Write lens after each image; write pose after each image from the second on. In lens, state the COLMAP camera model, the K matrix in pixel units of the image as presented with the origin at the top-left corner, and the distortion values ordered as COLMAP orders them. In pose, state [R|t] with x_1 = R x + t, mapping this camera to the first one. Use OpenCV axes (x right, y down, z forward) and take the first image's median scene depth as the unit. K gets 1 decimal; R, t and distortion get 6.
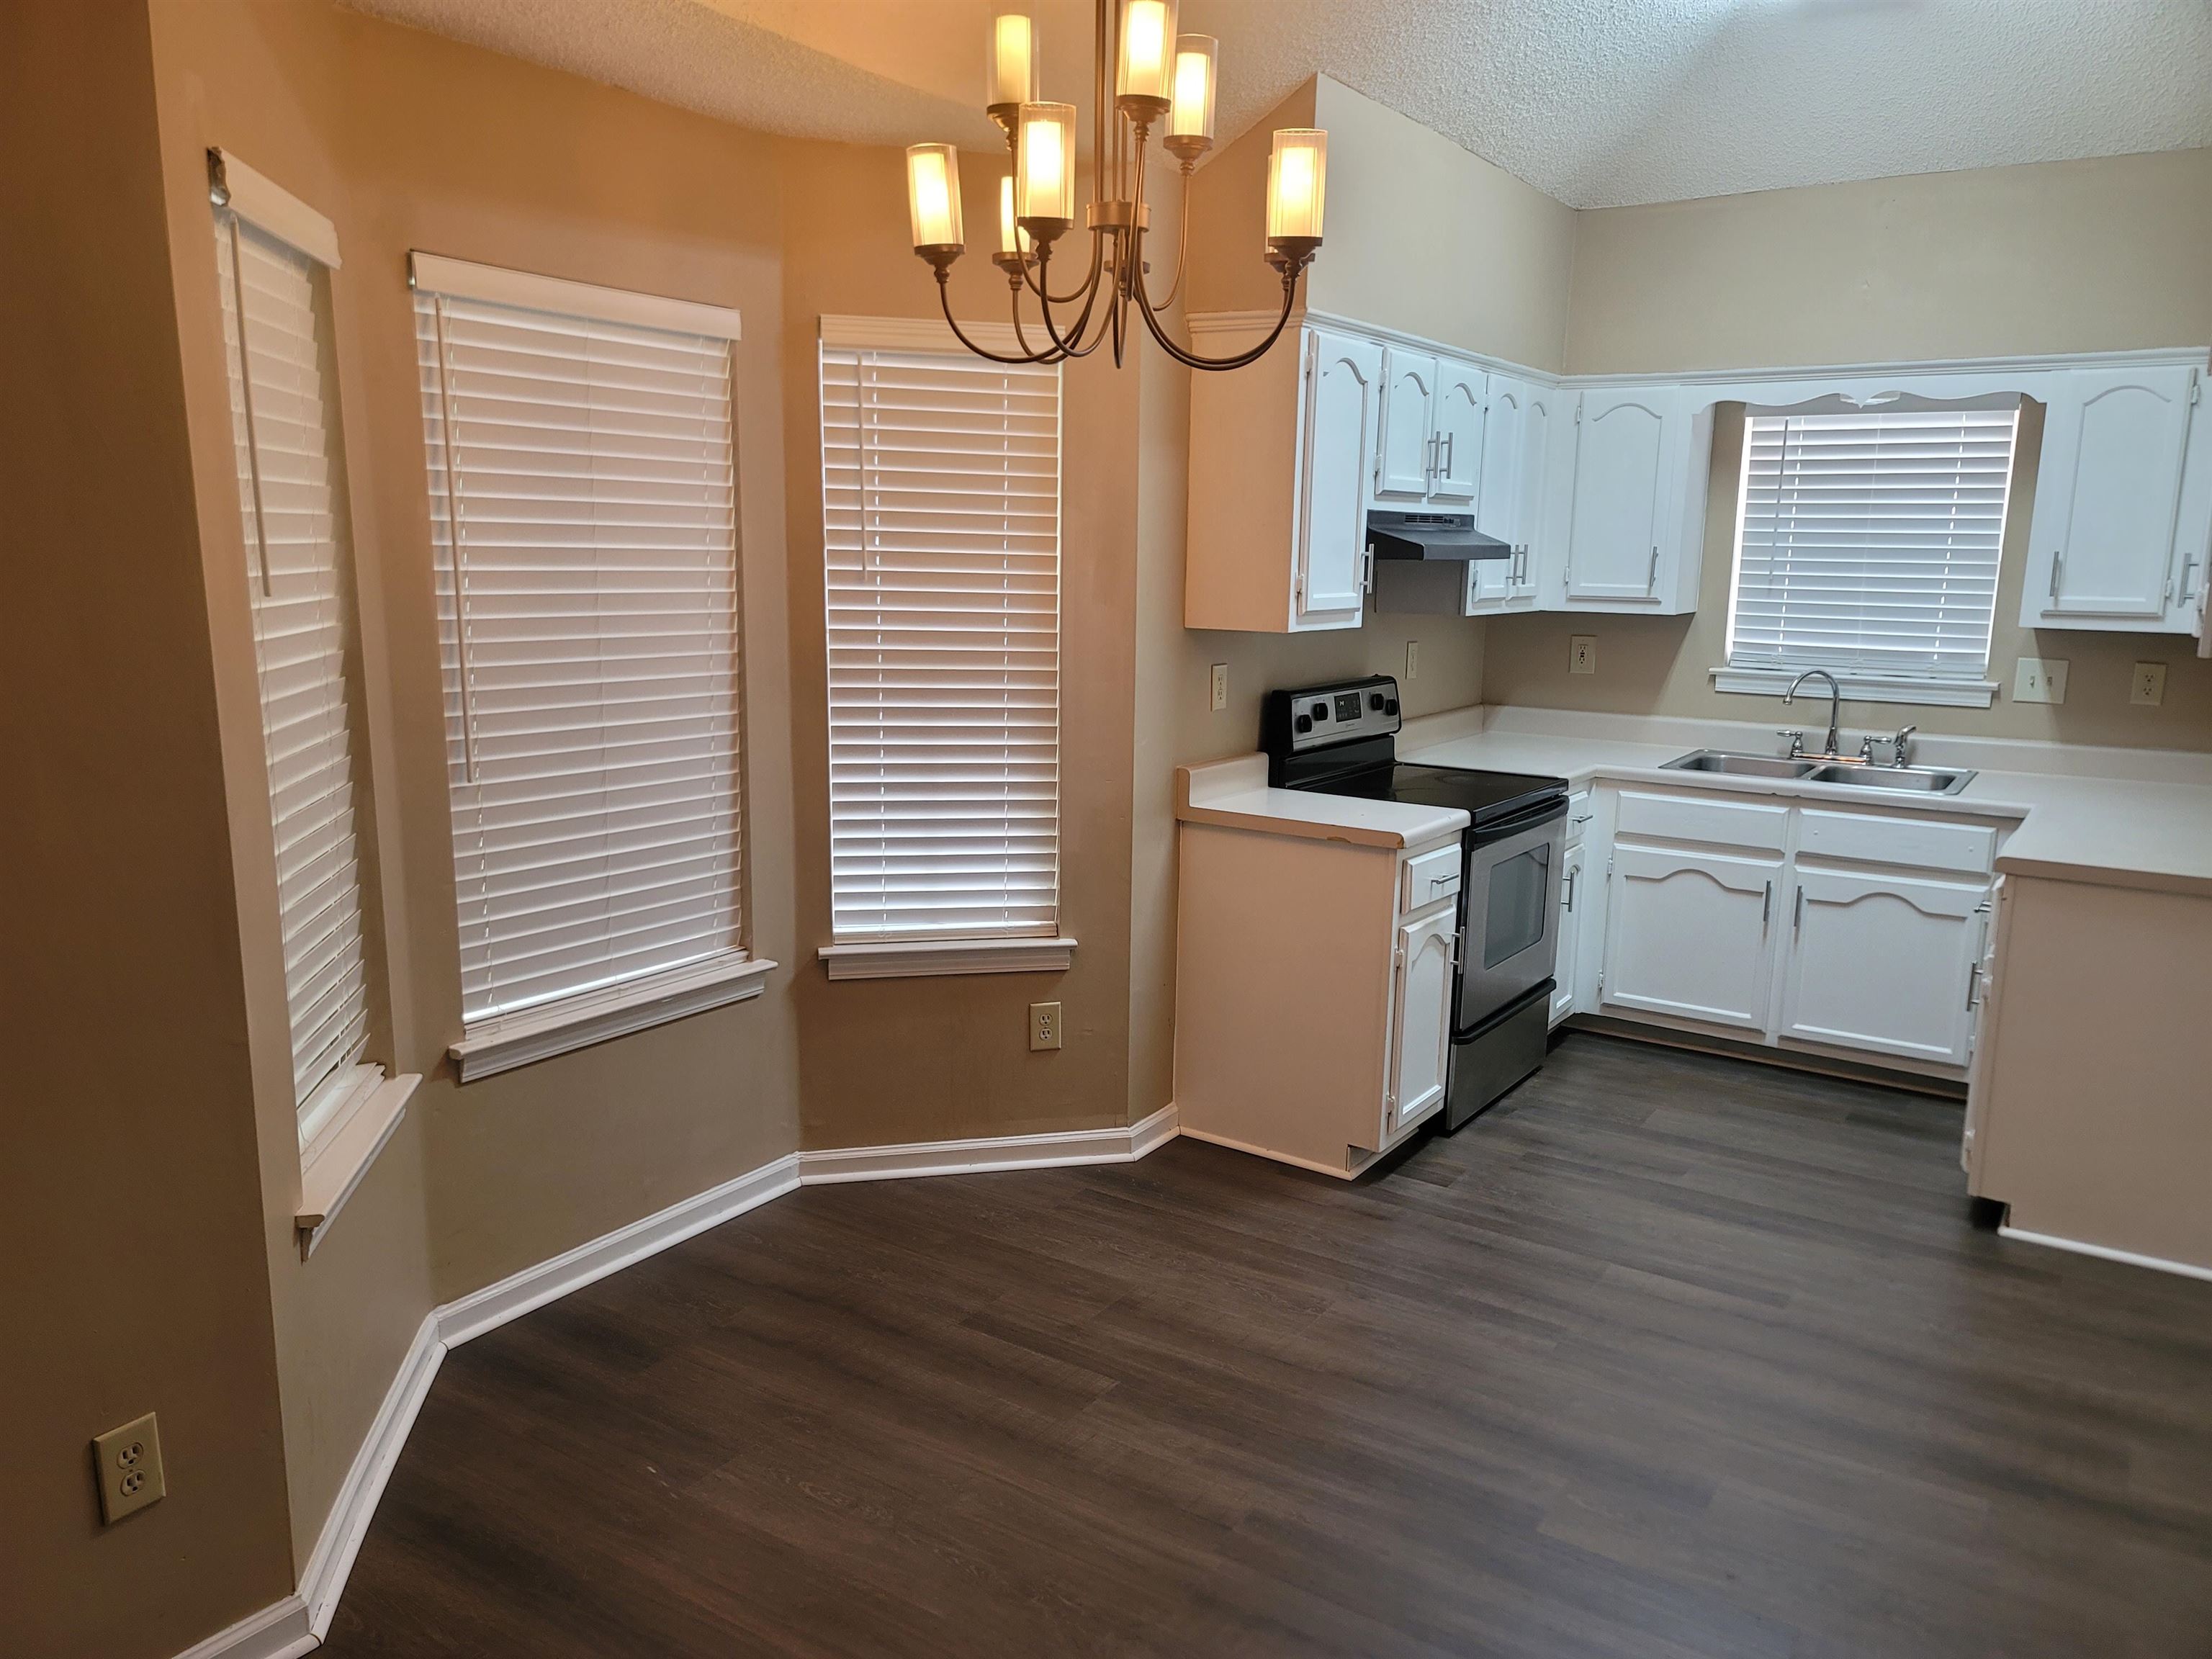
lens RADIAL K [[1624.6, 0, 1102.7], [0, 1624.6, 854.5], [0, 0, 1]] dist [0.066286, -0.032842]
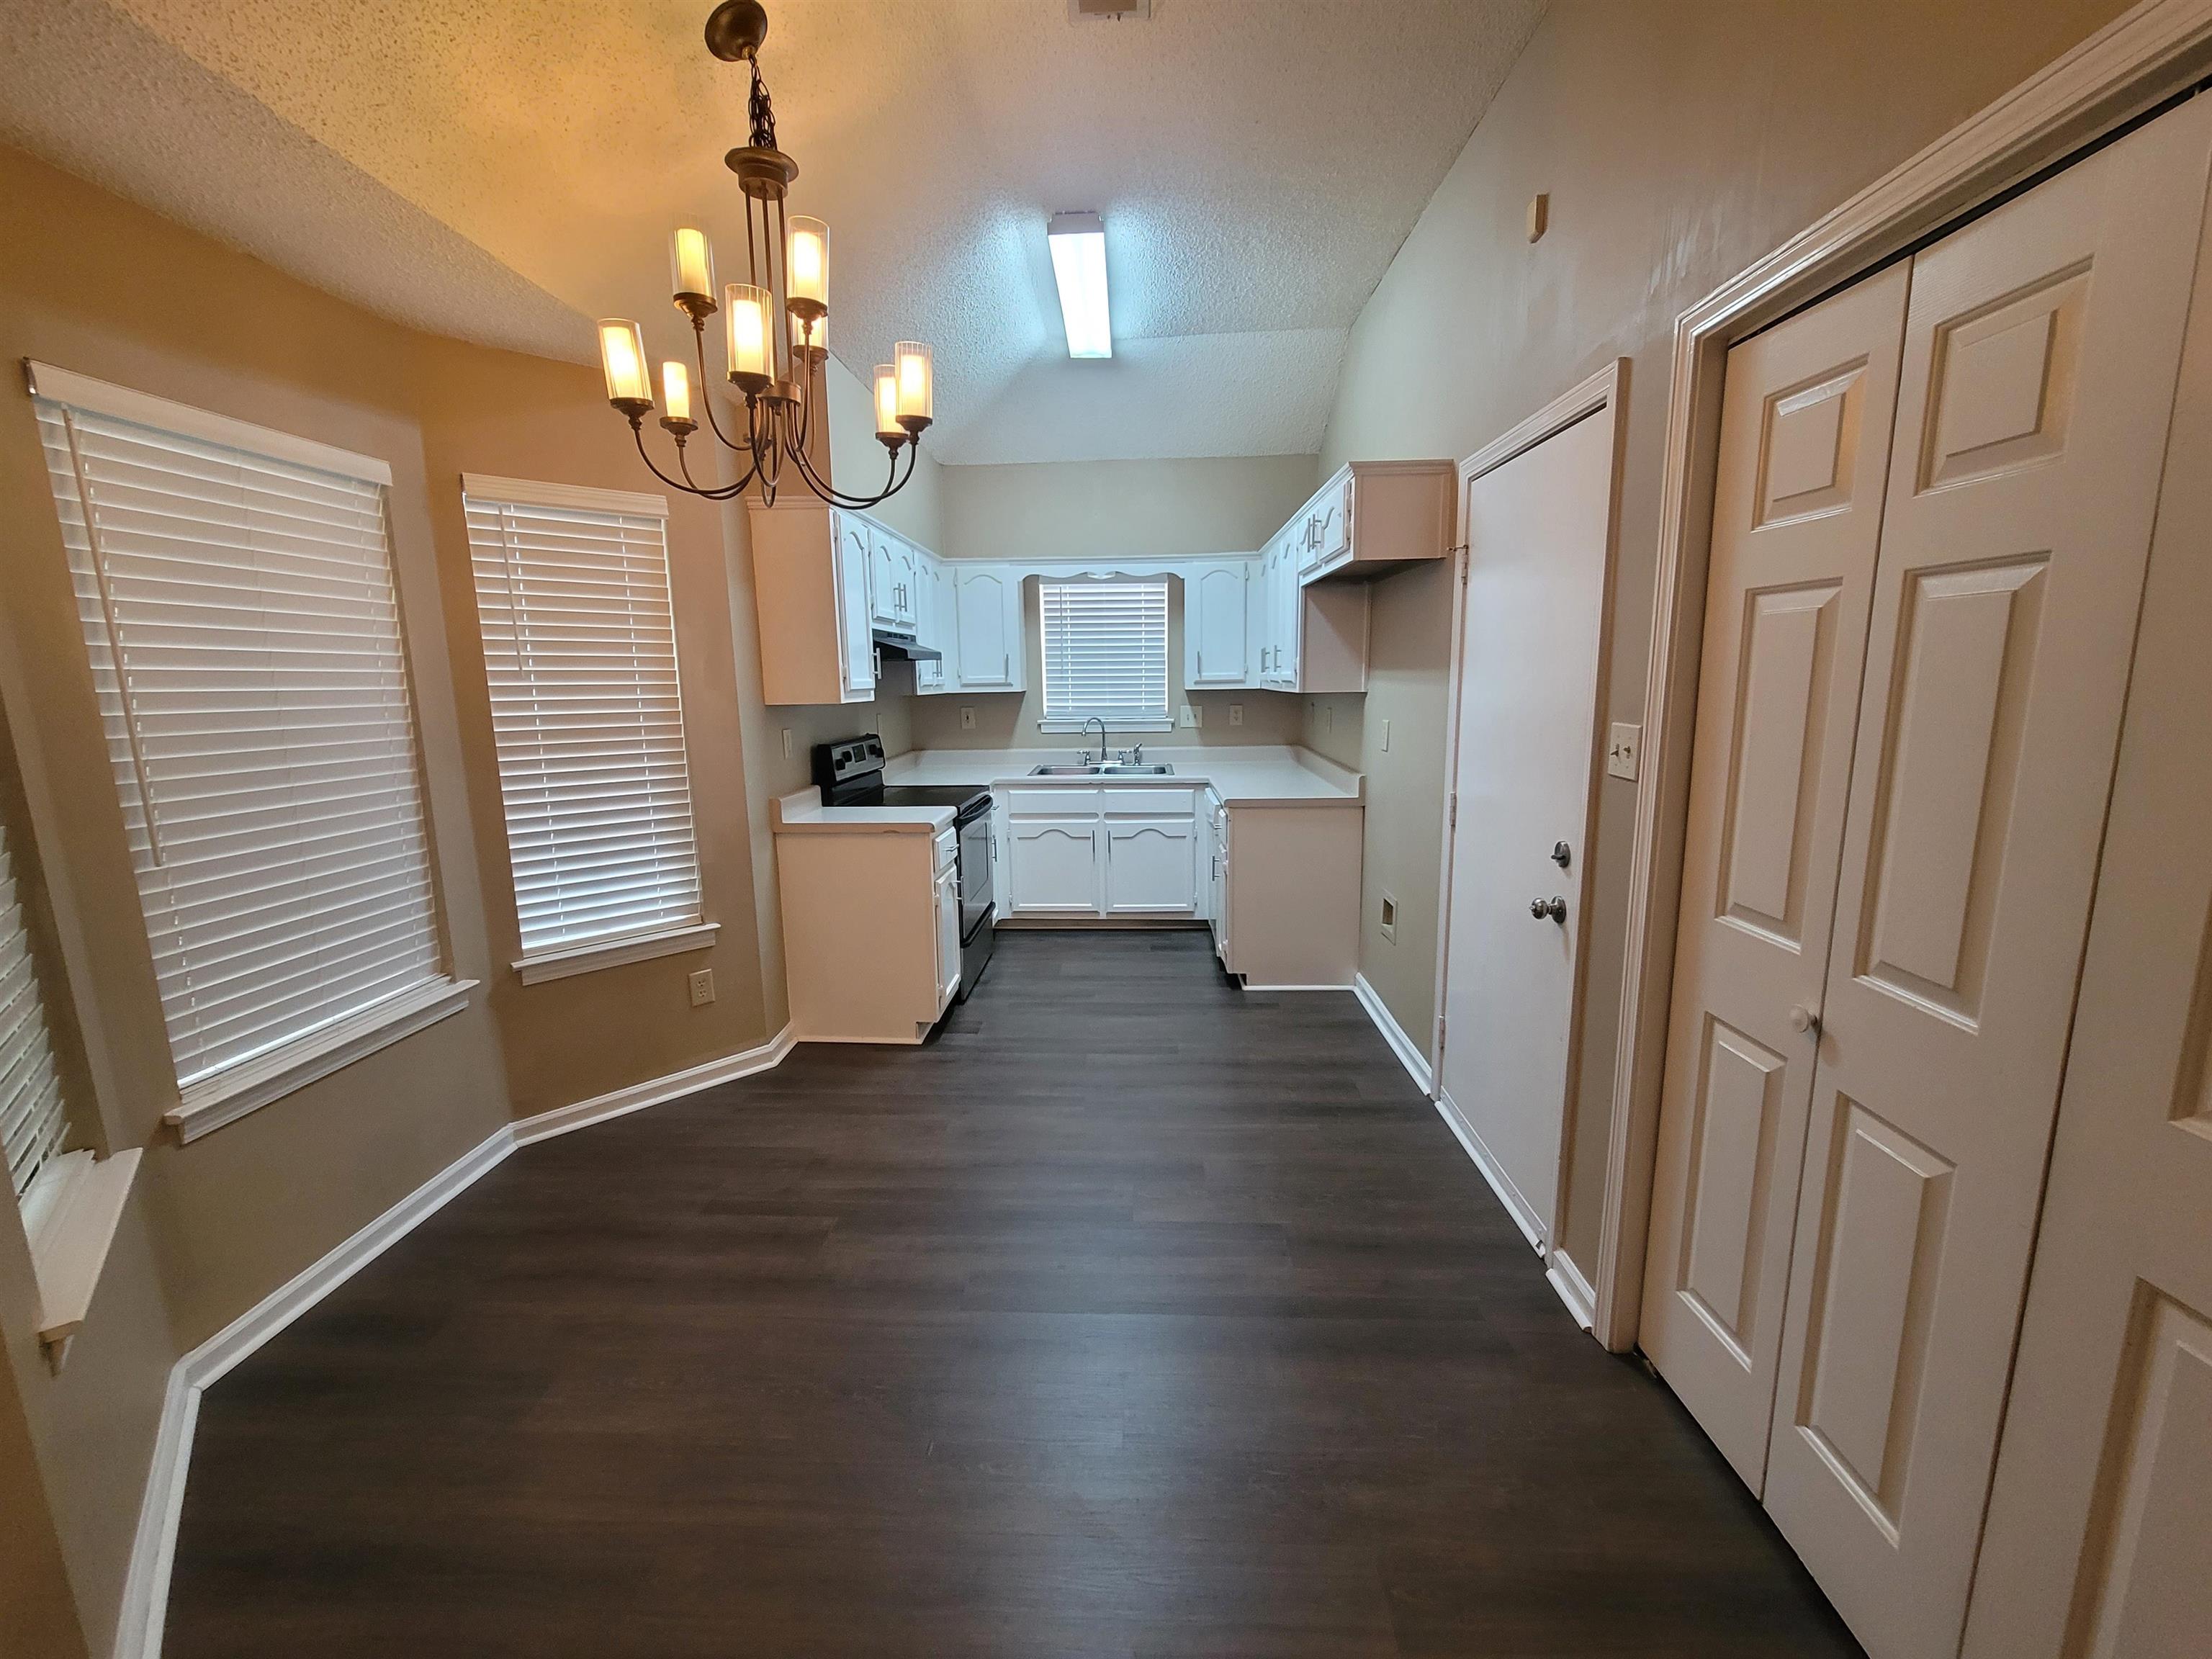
lens RADIAL K [[900.3, 0, 1101.1], [0, 900.3, 825.1], [0, 0, 1]] dist [-0.002299, 0.003470]
pose [[0.859586, -0.116194, 0.497606, -0.112270], [0.129106, 0.991594, 0.008518, 0.003060], [-0.494413, 0.056922, 0.867361, 0.139383]]
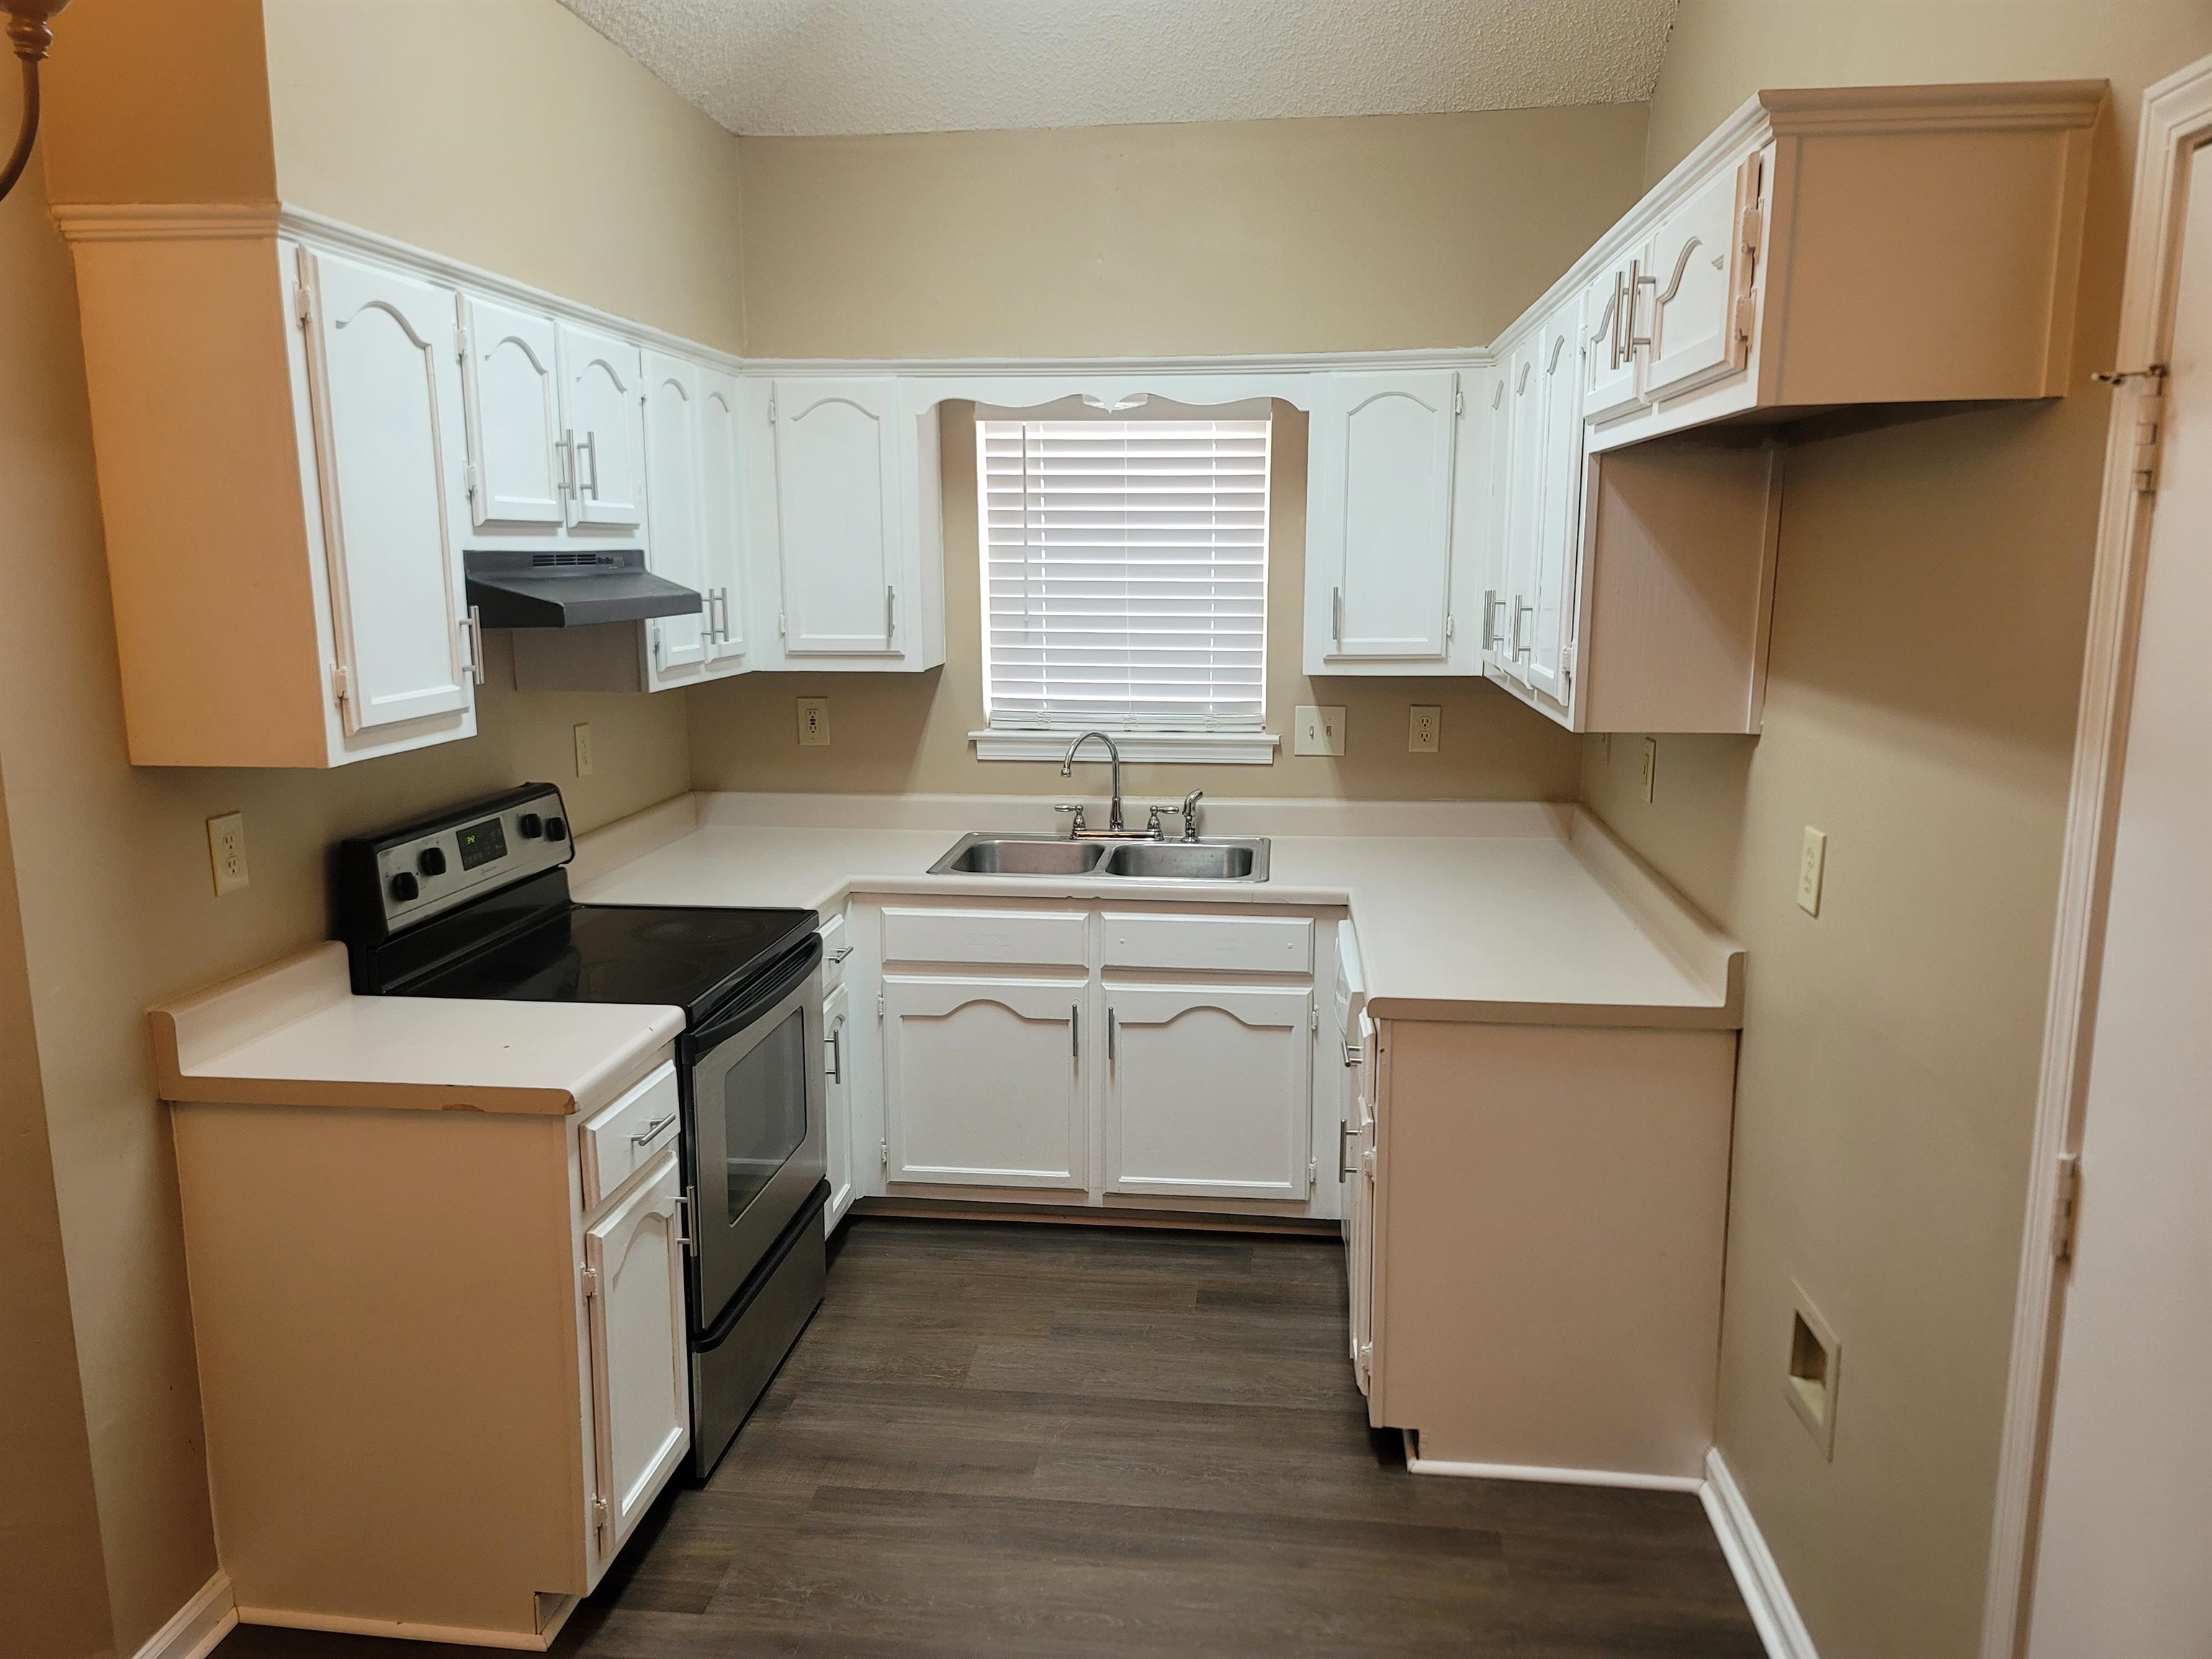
lens RADIAL K [[1624.6, 0, 1101.7], [0, 1624.6, 852.7], [0, 0, 1]] dist [0.066286, -0.032842]
pose [[0.892193, -0.103732, 0.439581, 0.098526], [0.105175, 0.994229, 0.021150, -0.089330], [-0.439238, 0.027363, 0.897954, 0.352308]]
